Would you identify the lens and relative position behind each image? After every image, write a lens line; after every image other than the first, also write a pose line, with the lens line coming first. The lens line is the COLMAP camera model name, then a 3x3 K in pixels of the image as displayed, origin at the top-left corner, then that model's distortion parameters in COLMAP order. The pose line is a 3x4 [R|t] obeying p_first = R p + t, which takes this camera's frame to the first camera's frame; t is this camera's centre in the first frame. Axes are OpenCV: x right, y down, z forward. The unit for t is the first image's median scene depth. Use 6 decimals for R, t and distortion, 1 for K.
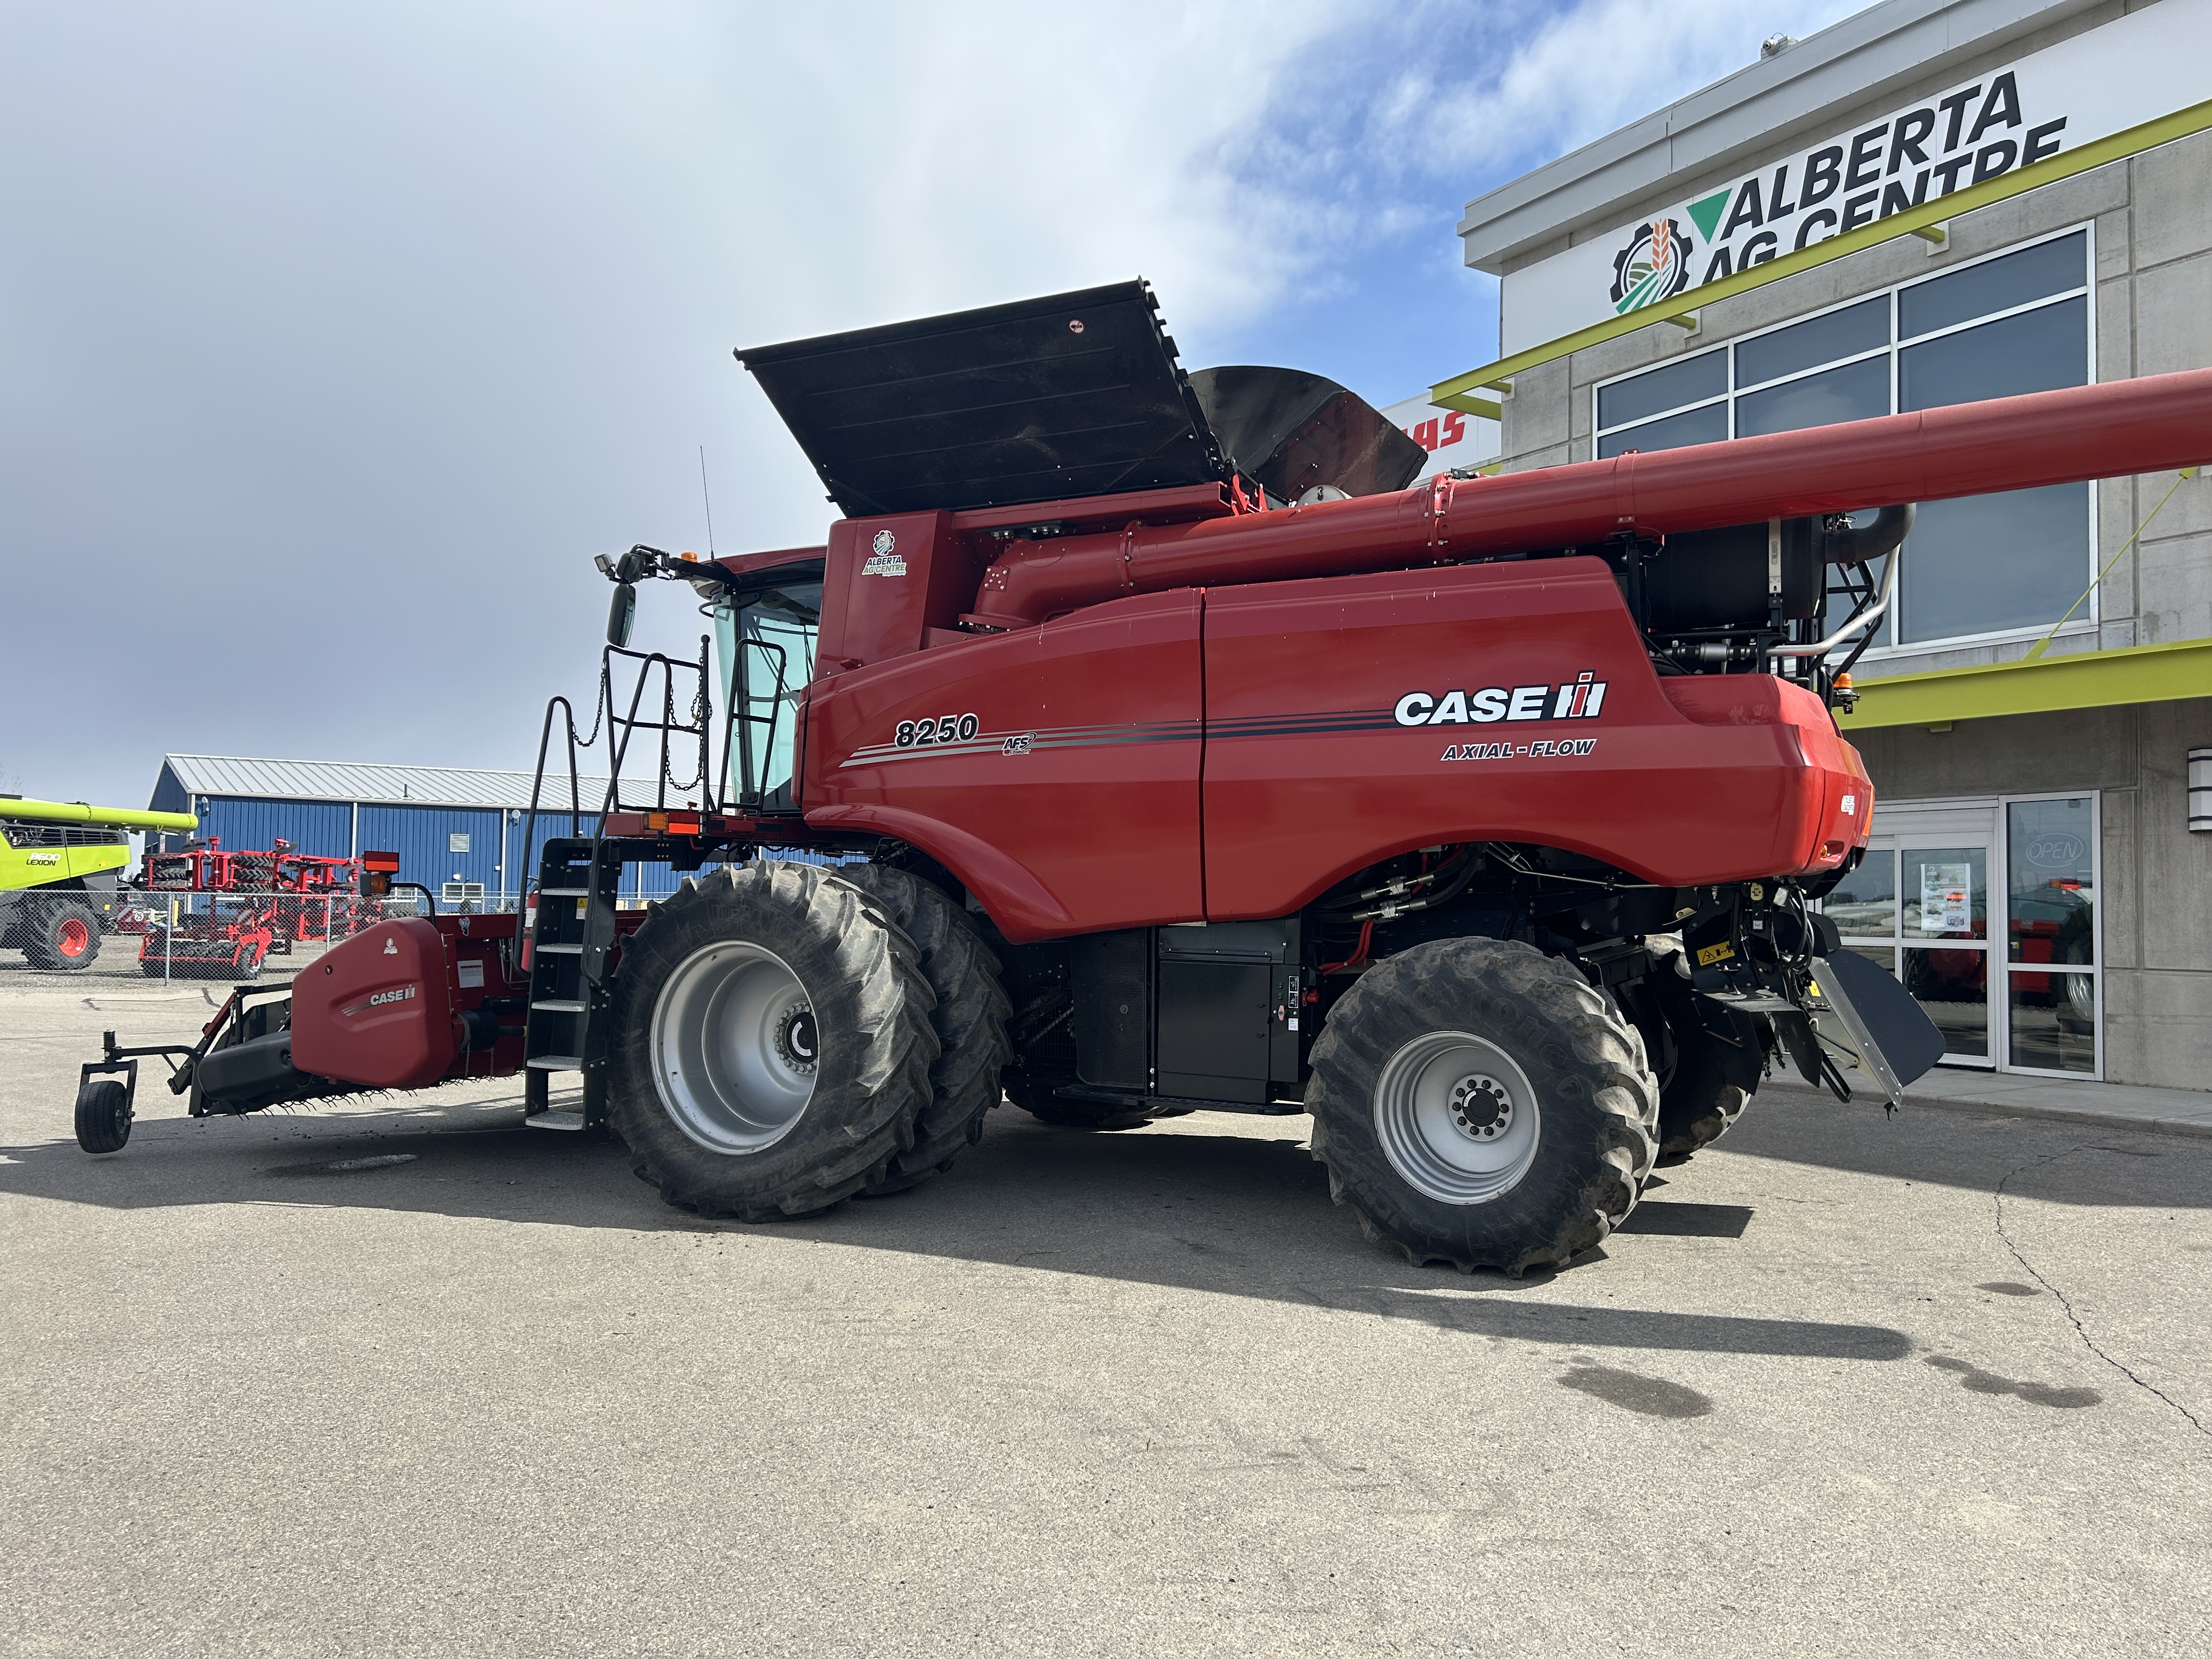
lens RADIAL K [[1653.6, 0, 1106.0], [0, 1653.6, 829.5], [0, 0, 1]] dist [0.080005, -0.080289]
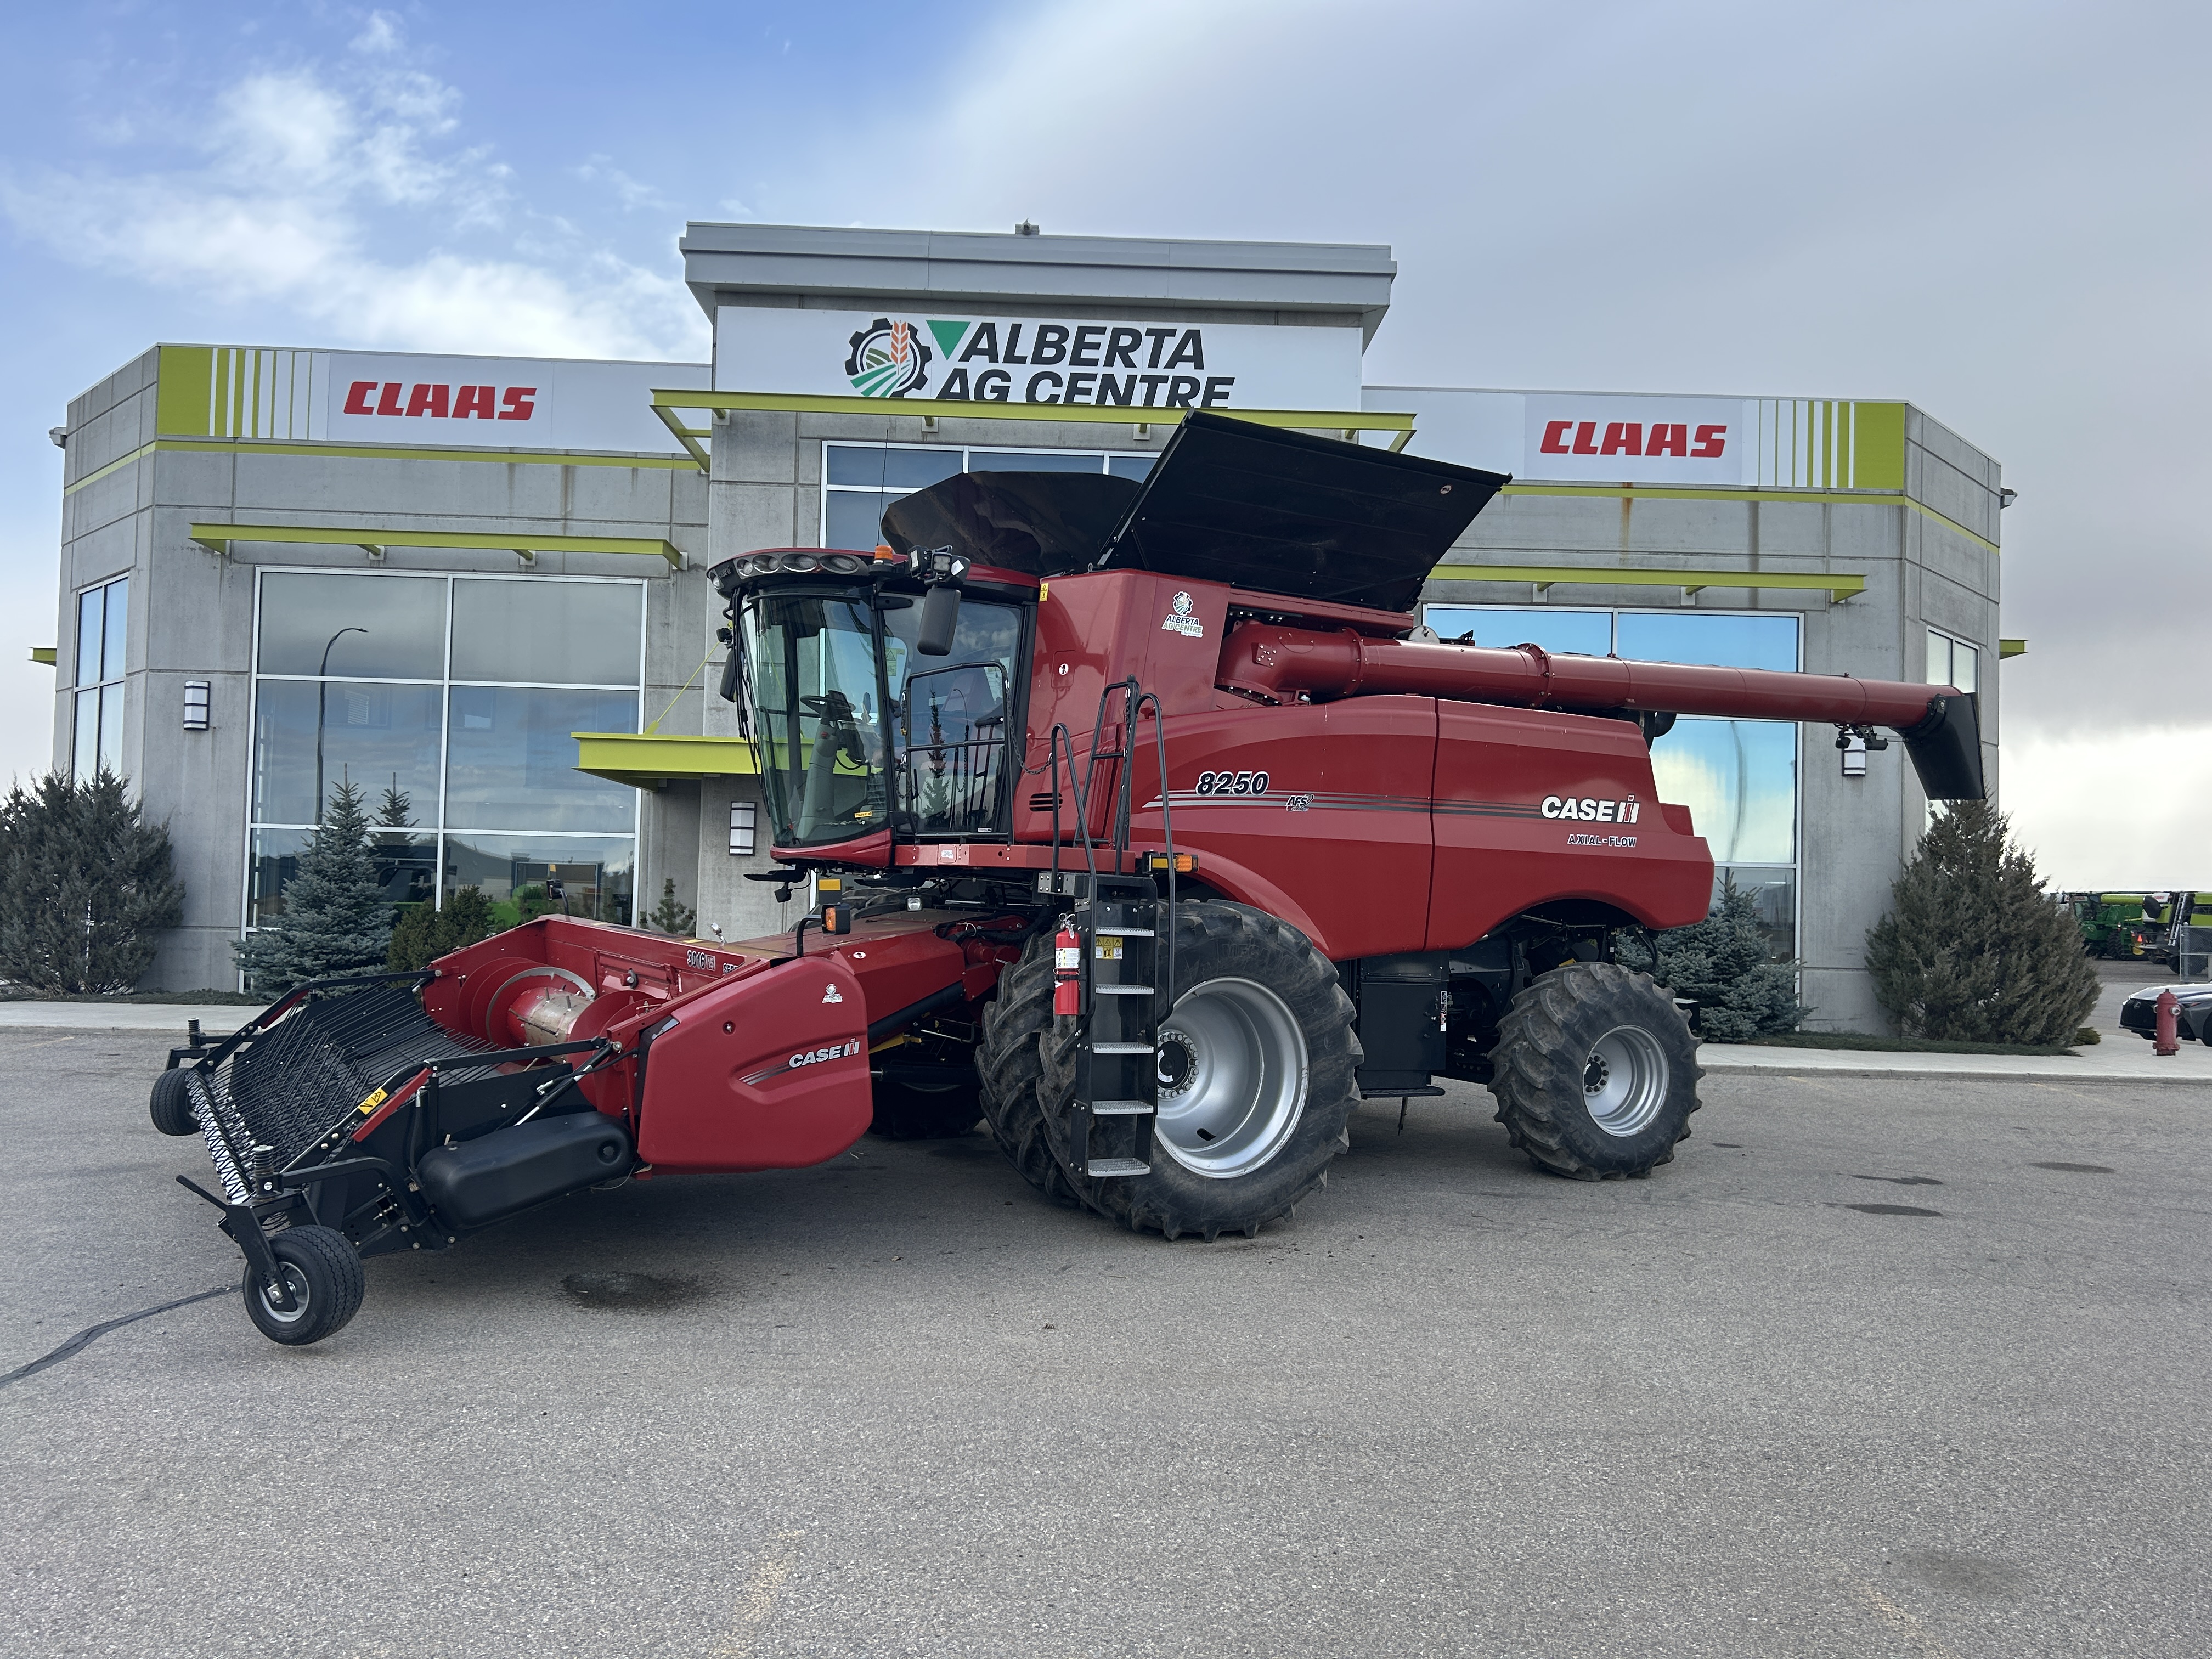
lens RADIAL K [[1673.0, 0, 1102.5], [0, 1673.0, 833.9], [0, 0, 1]] dist [0.095301, -0.123592]
pose [[0.527045, 0.040146, 0.848888, -1.094855], [-0.059832, 0.998158, -0.010058, -0.008733], [-0.847728, -0.045489, 0.528476, 0.466967]]
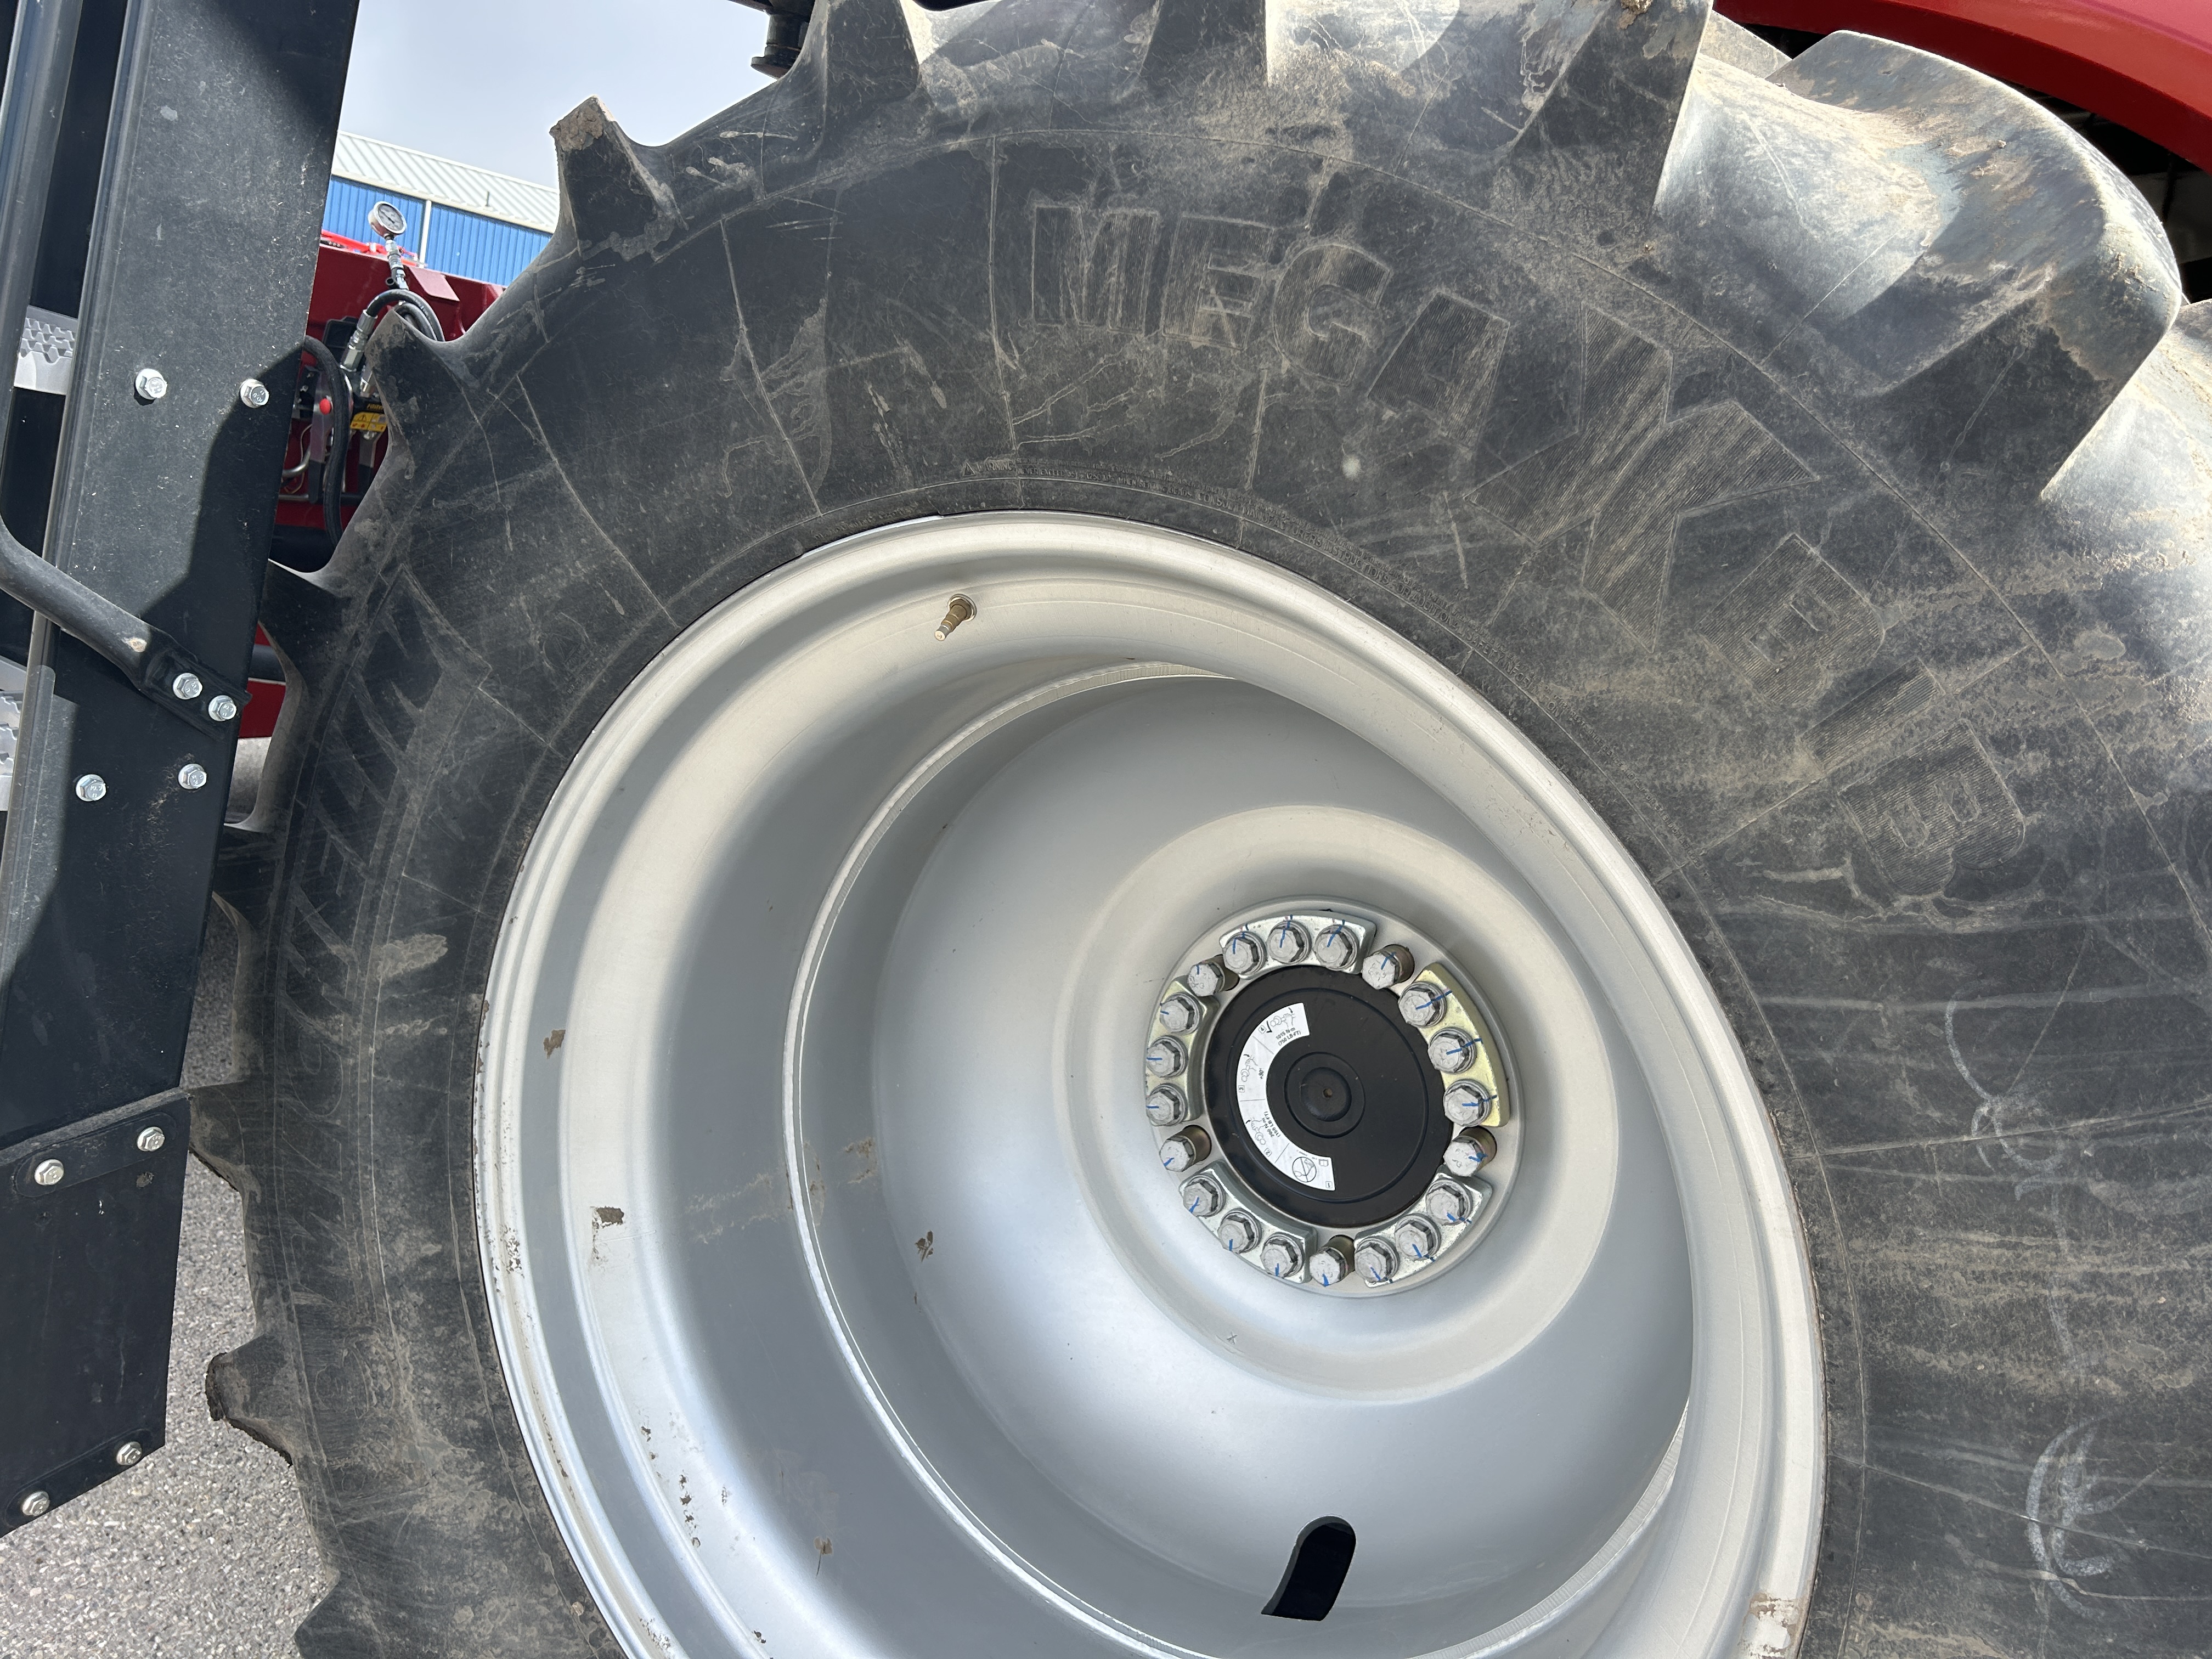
lens RADIAL K [[1653.6, 0, 1106.0], [0, 1653.6, 829.5], [0, 0, 1]] dist [0.080005, -0.080289]
pose [[0.977194, 0.211600, -0.017836, -0.203632], [-0.200939, 0.948575, 0.244599, 0.053932], [0.068676, -0.235437, 0.969460, 0.804972]]
